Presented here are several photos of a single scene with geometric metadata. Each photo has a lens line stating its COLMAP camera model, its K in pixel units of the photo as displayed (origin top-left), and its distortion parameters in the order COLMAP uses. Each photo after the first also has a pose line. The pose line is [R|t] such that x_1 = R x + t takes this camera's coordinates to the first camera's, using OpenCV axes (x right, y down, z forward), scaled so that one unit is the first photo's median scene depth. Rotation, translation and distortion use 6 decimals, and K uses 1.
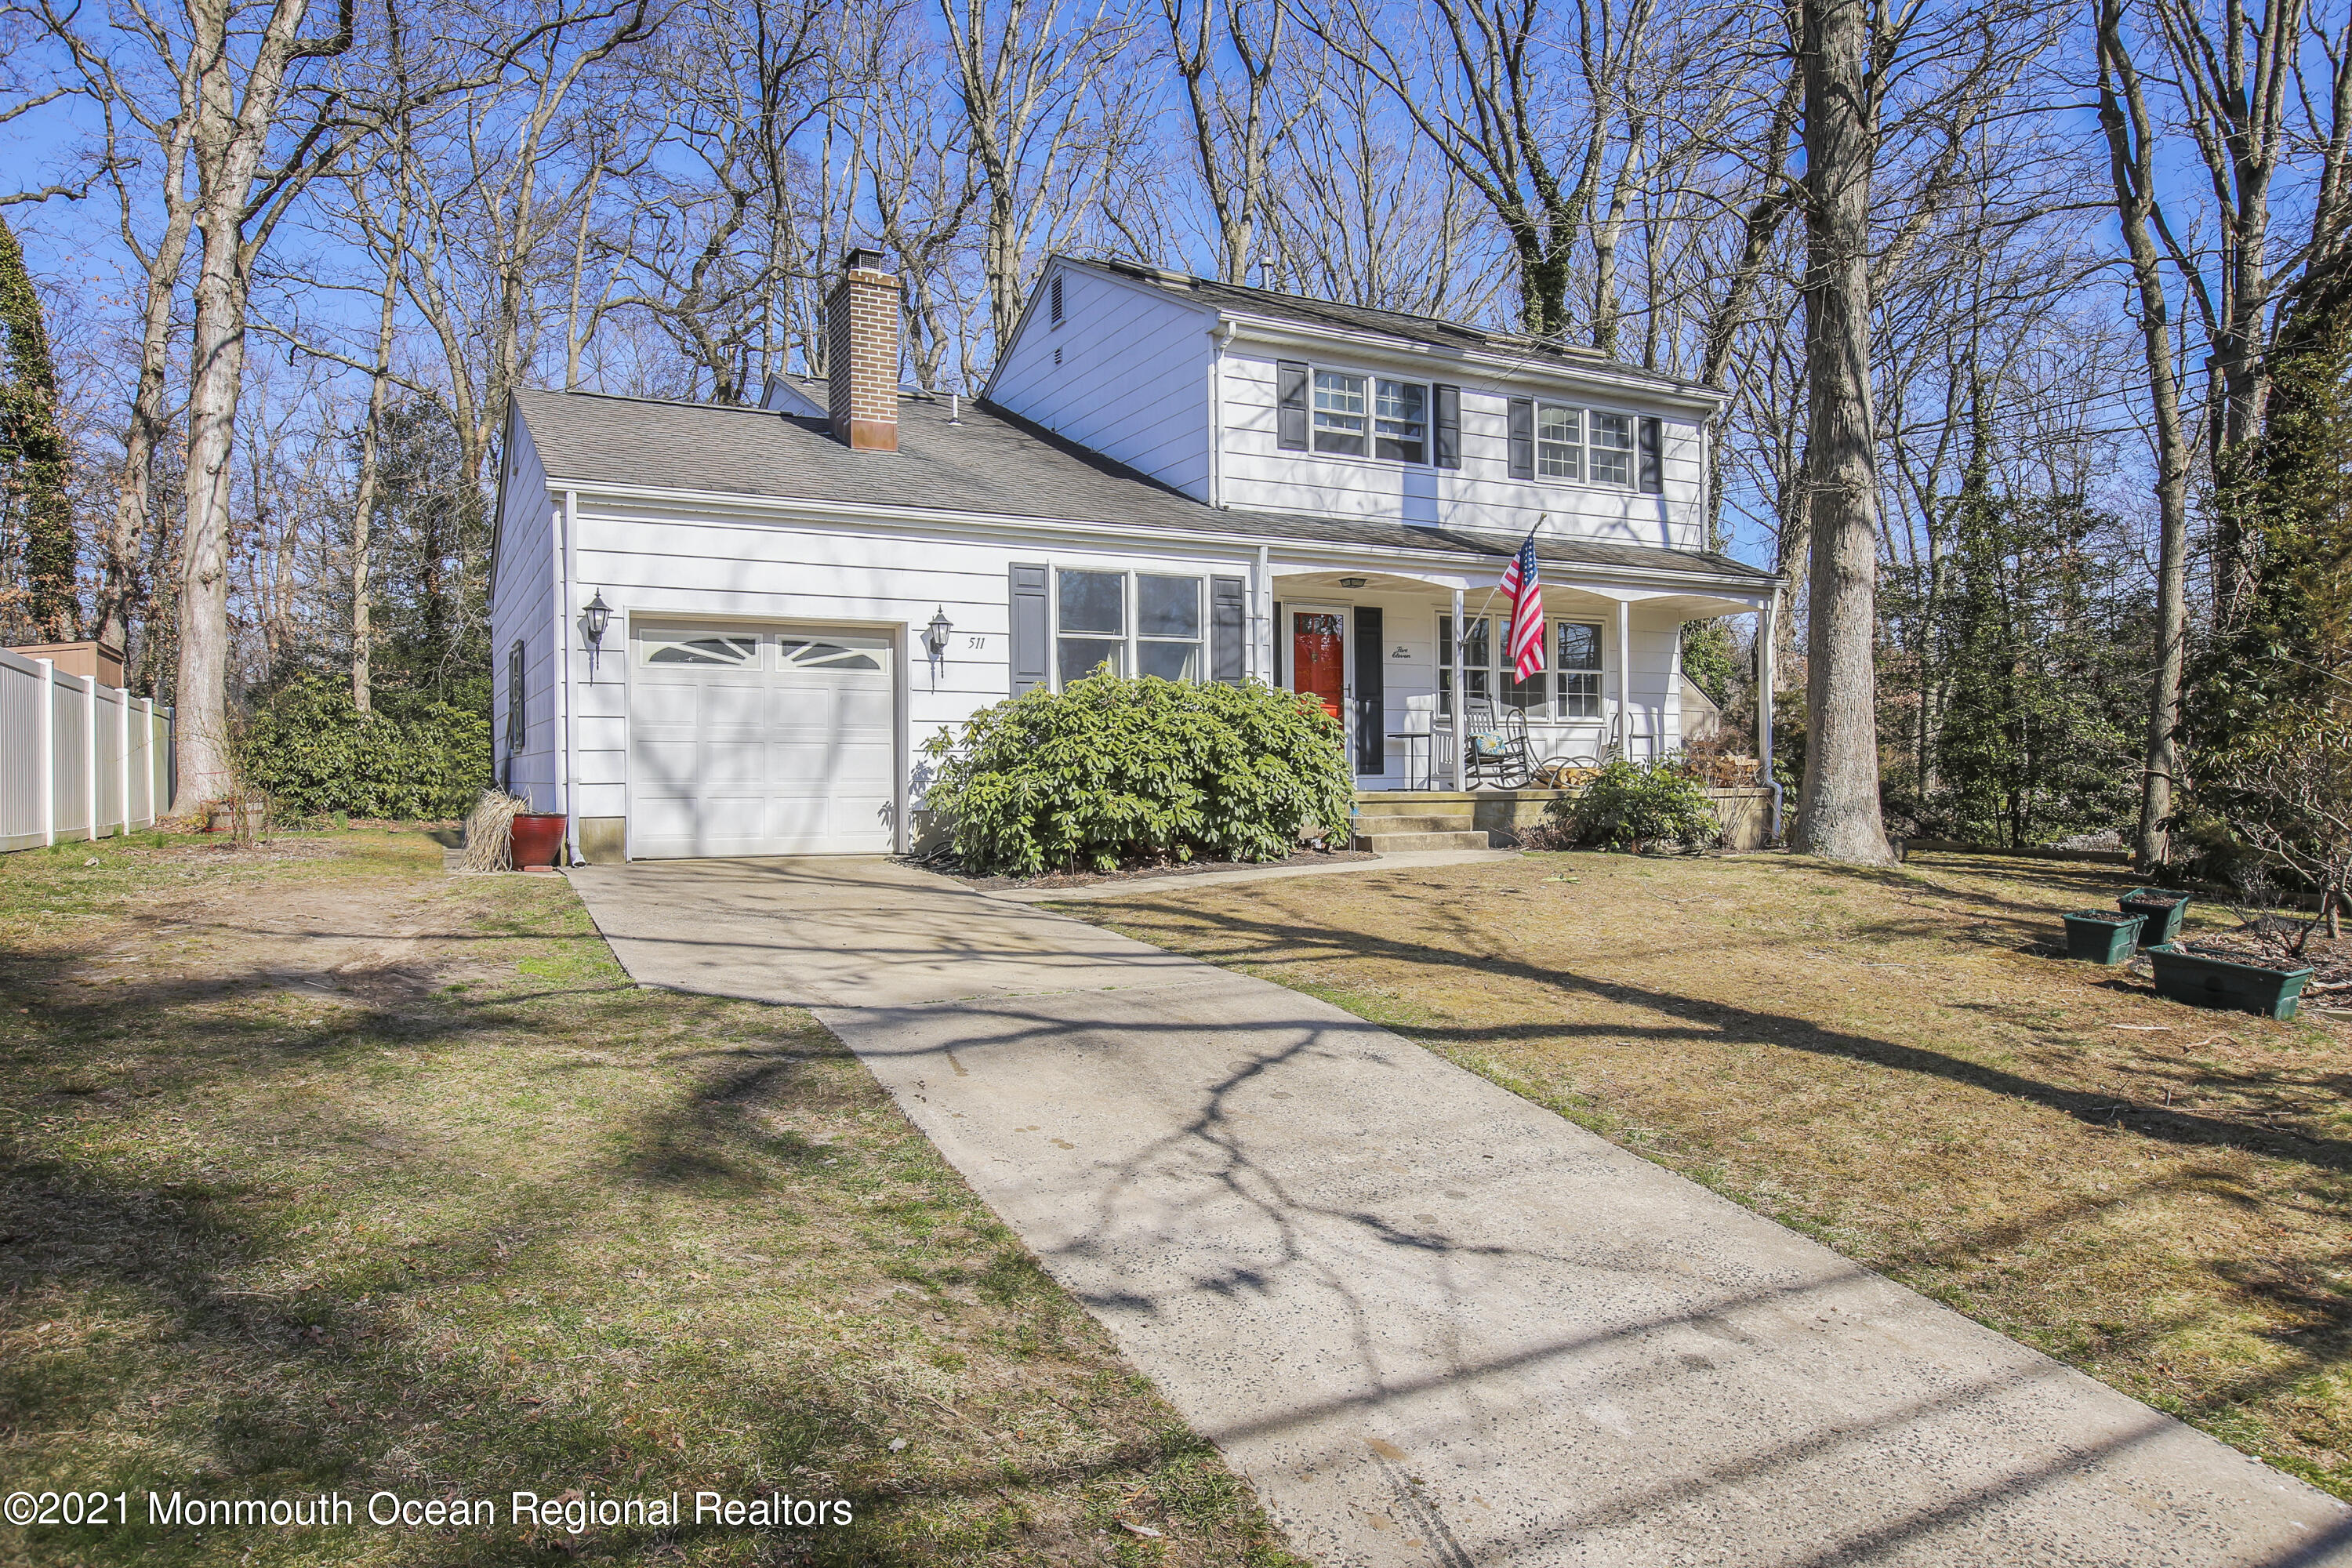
lens RADIAL K [[1467.2, 0, 1177.1], [0, 1467.2, 786.6], [0, 0, 1]] dist [-0.001373, -0.003071]
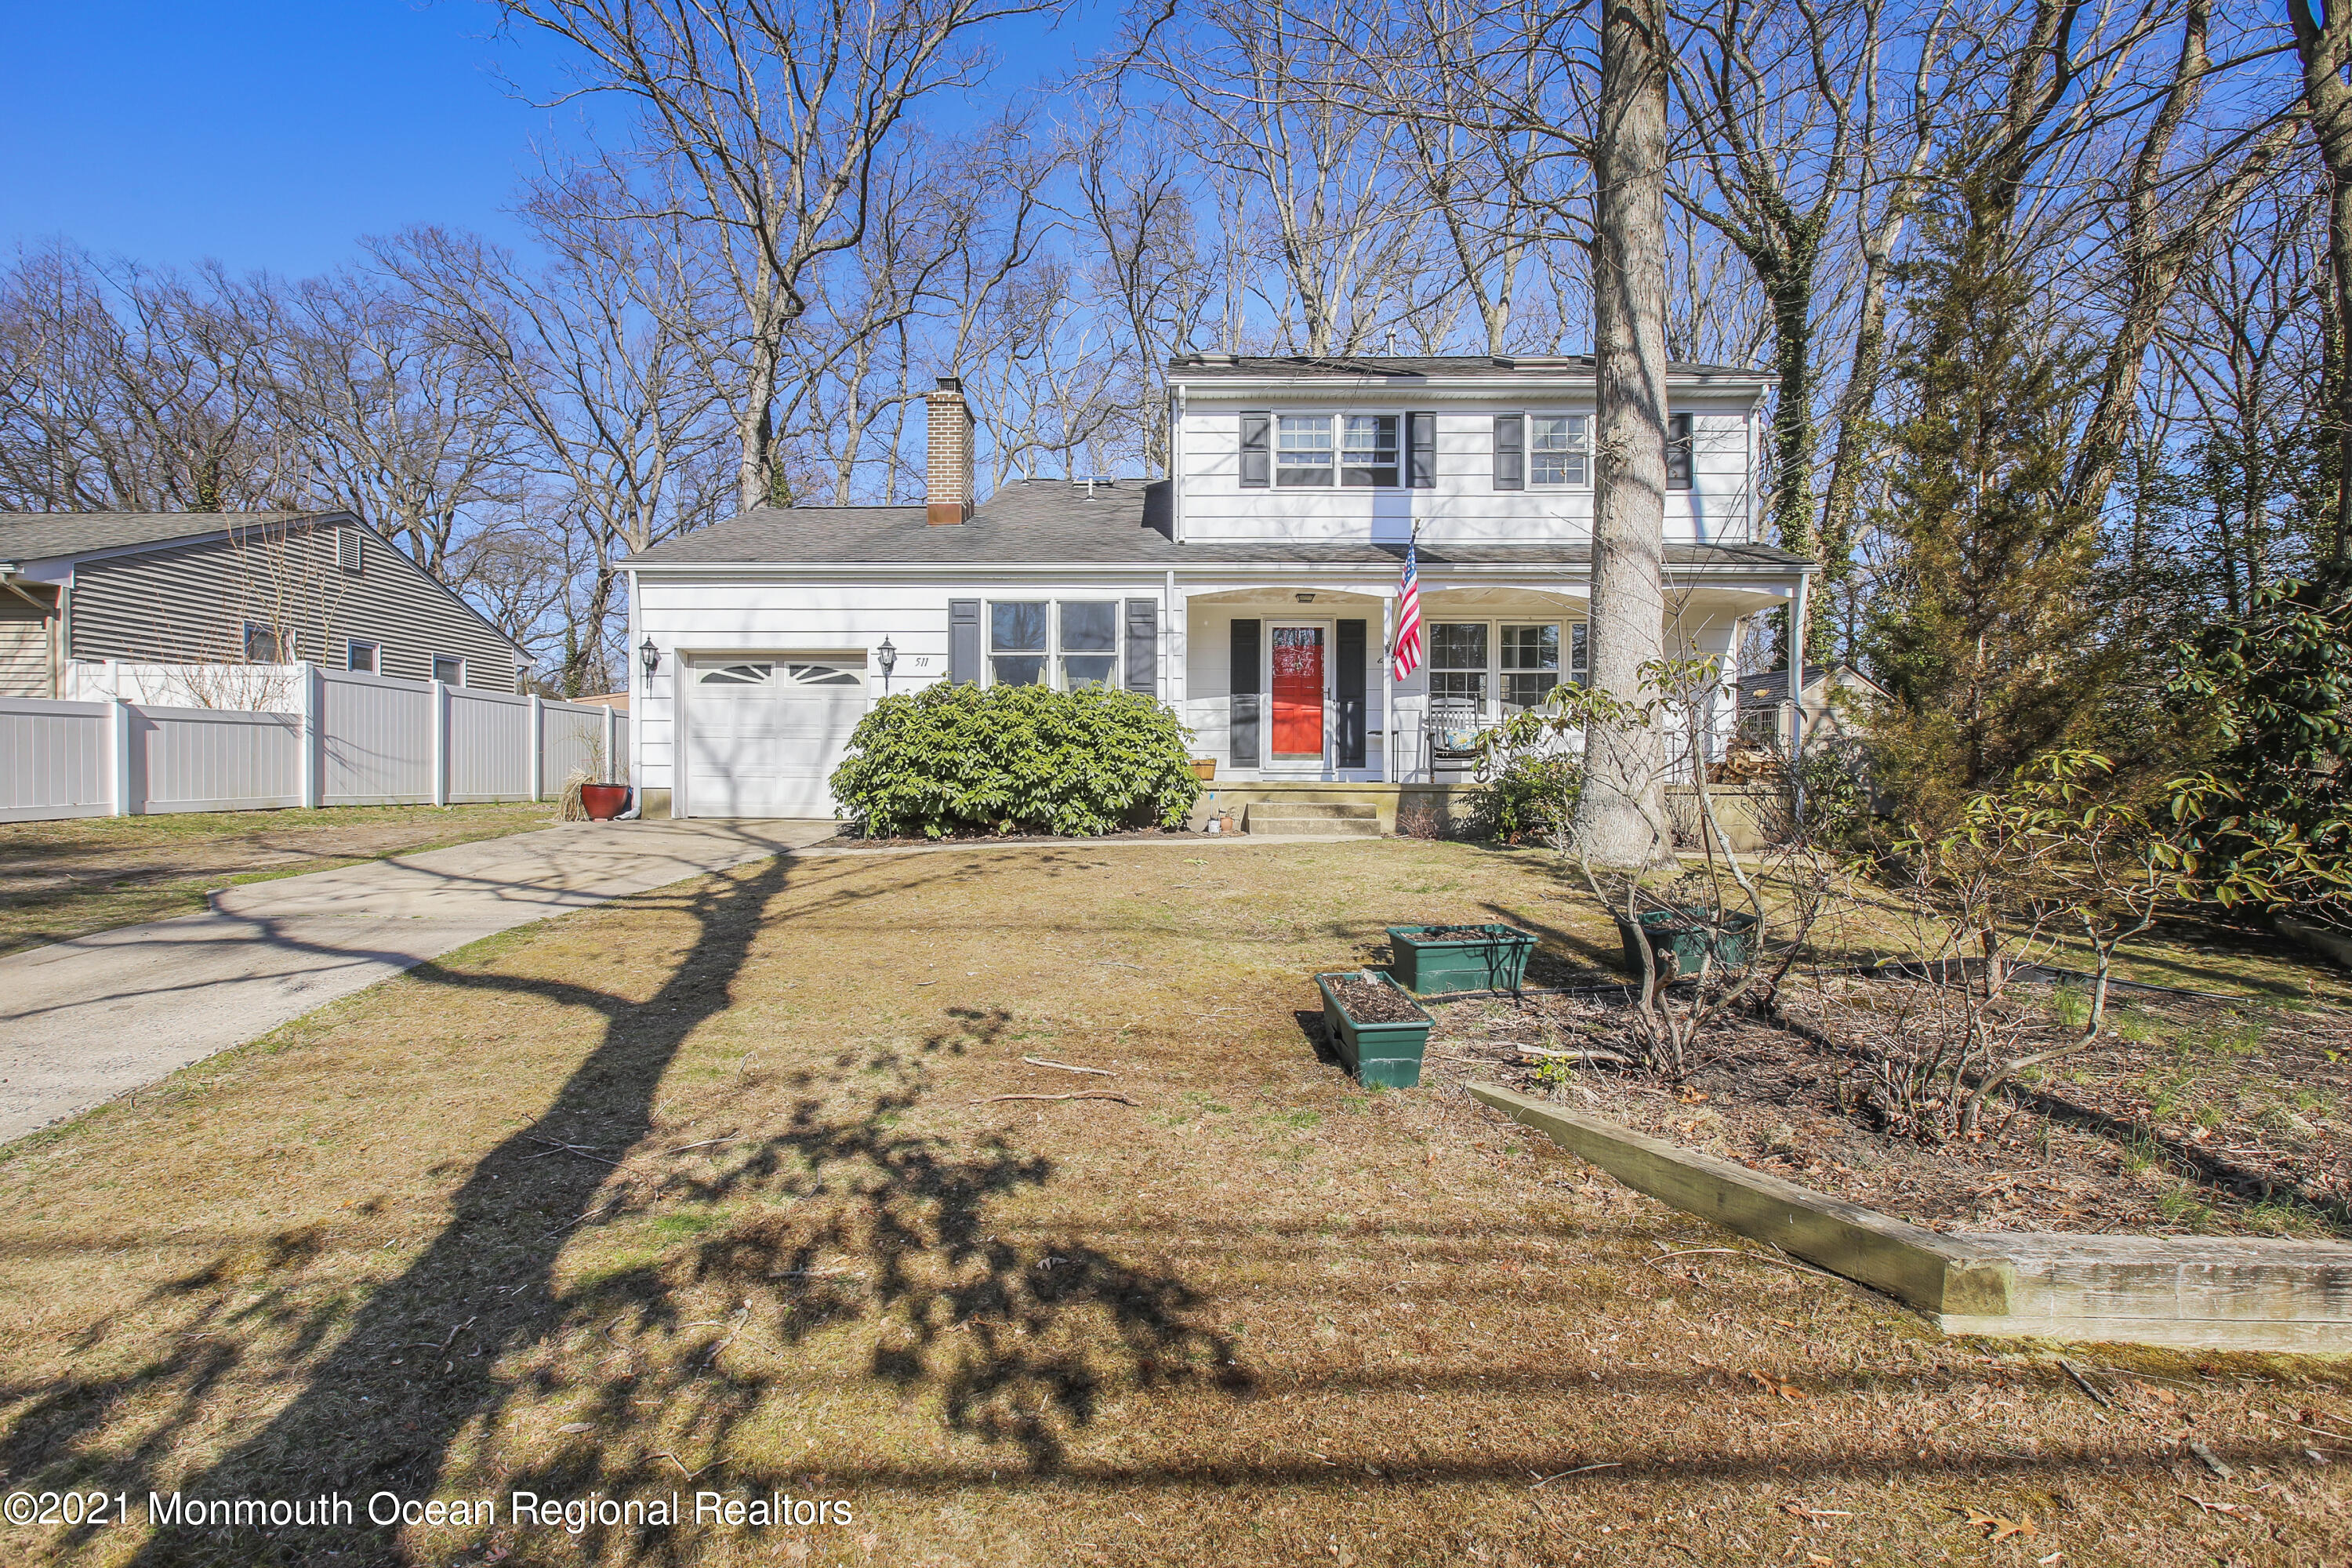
lens RADIAL K [[1061.4, 0, 1150.8], [0, 1061.4, 793.5], [0, 0, 1]] dist [-0.005180, 0.002618]
pose [[0.872669, 0.018815, -0.487950, 0.405067], [-0.015234, 0.999820, 0.011307, 0.004788], [0.488075, -0.002433, 0.872798, 0.215587]]
